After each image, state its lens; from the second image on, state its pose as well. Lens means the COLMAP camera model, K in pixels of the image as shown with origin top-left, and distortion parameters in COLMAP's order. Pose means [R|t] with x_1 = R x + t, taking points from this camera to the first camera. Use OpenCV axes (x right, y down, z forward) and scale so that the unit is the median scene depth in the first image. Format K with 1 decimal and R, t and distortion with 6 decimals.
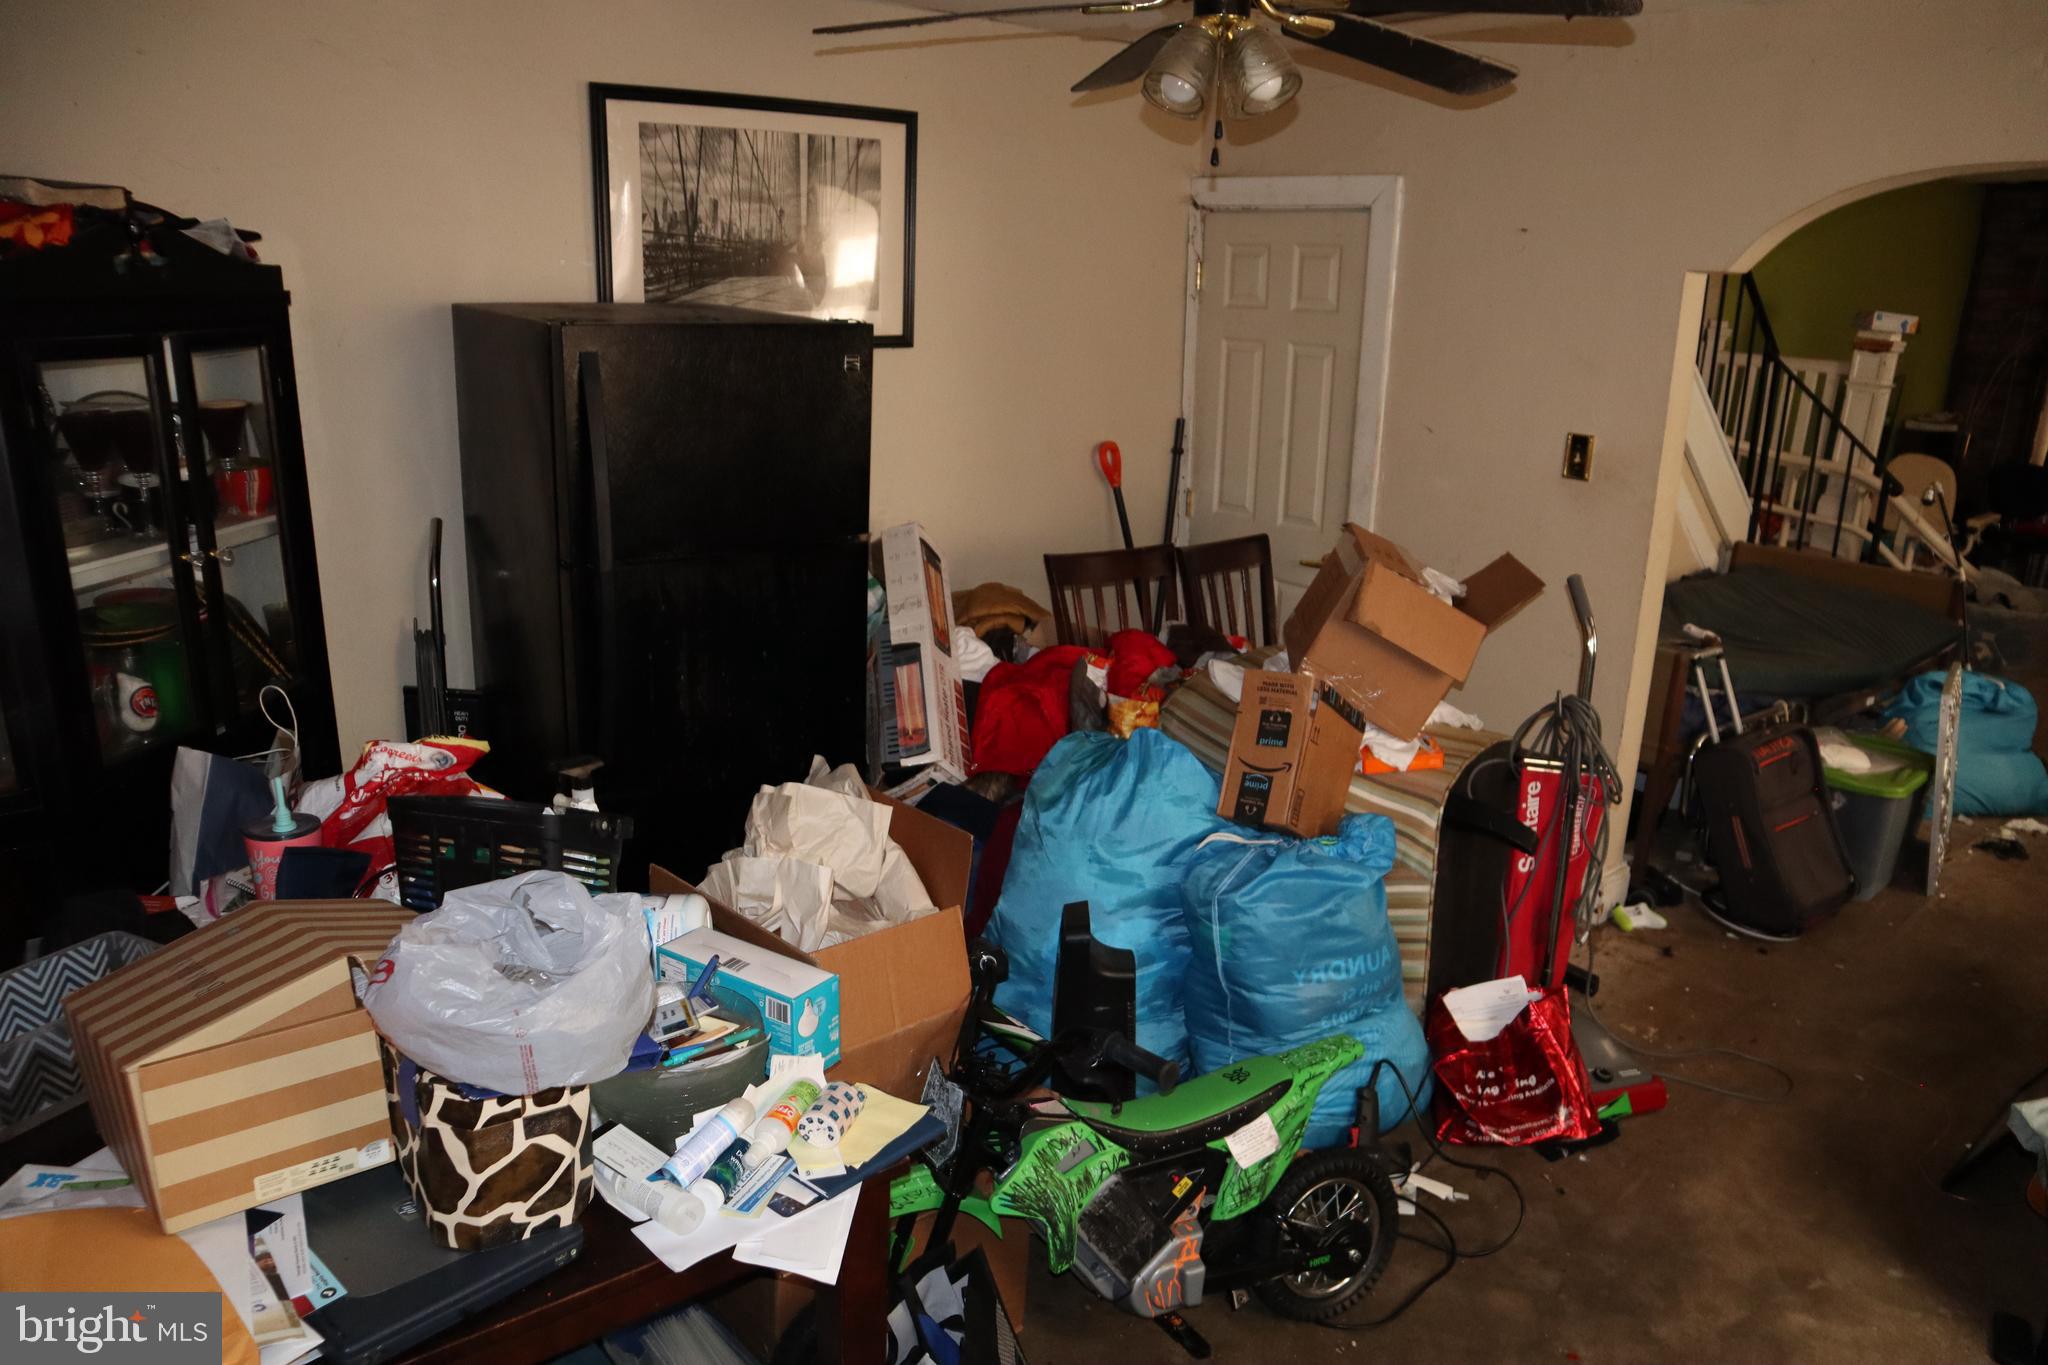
lens RADIAL K [[1429.2, 0, 1032.2], [0, 1429.2, 676.2], [0, 0, 1]] dist [-0.124519, 0.082859]
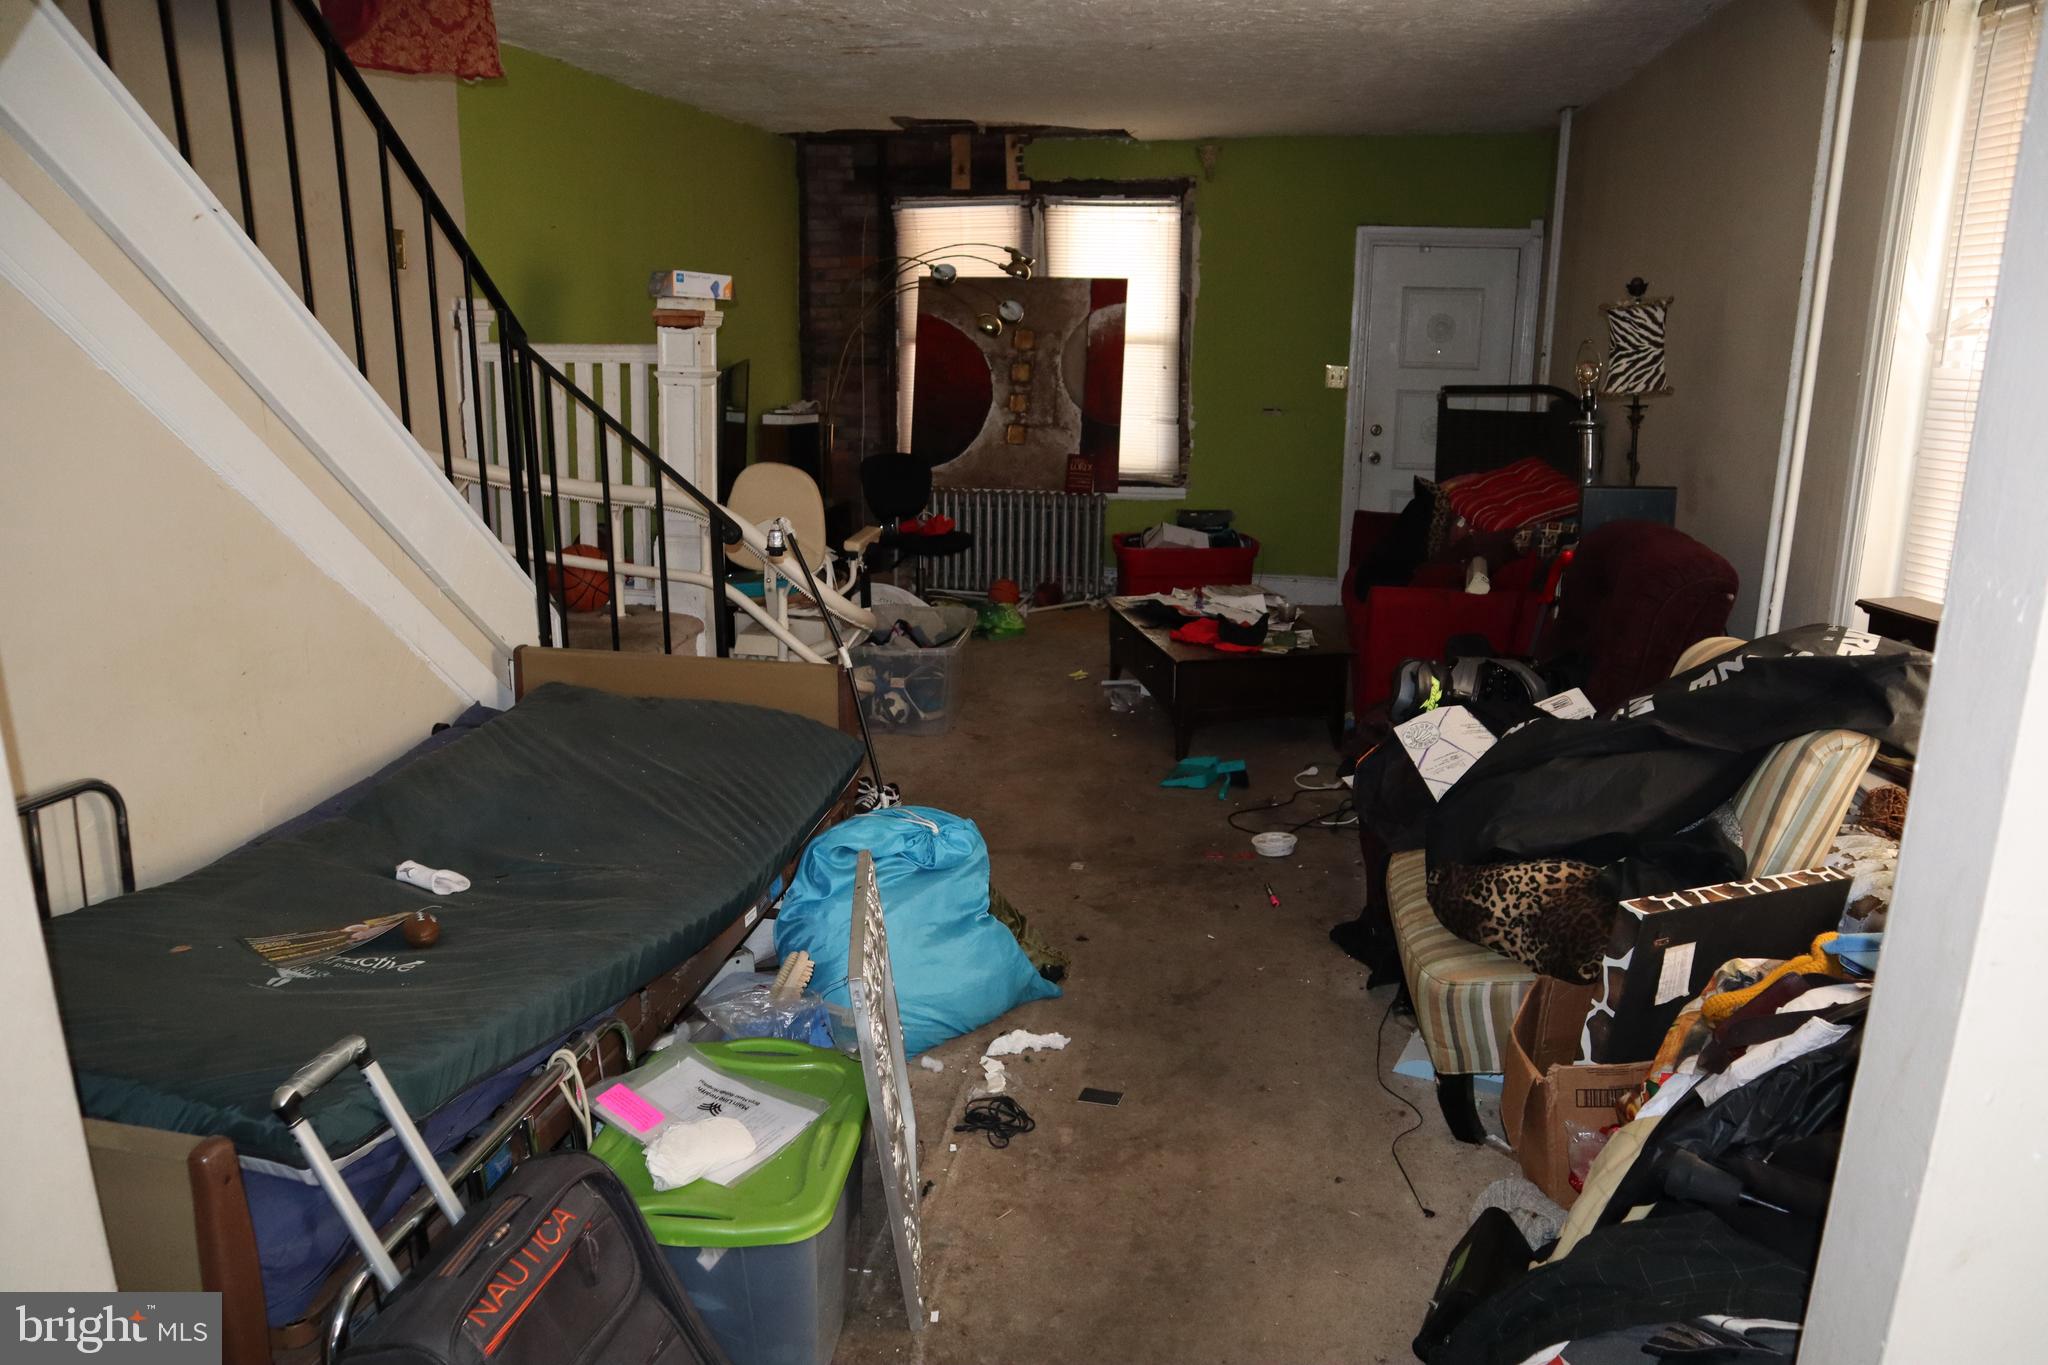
lens RADIAL K [[1429.2, 0, 1029.6], [0, 1429.2, 682.6], [0, 0, 1]] dist [-0.124519, 0.082859]
pose [[0.749744, -0.191745, 0.633338, 0.302423], [0.197713, 0.978289, 0.062127, -0.081115], [-0.631501, 0.078640, 0.771377, 0.412700]]
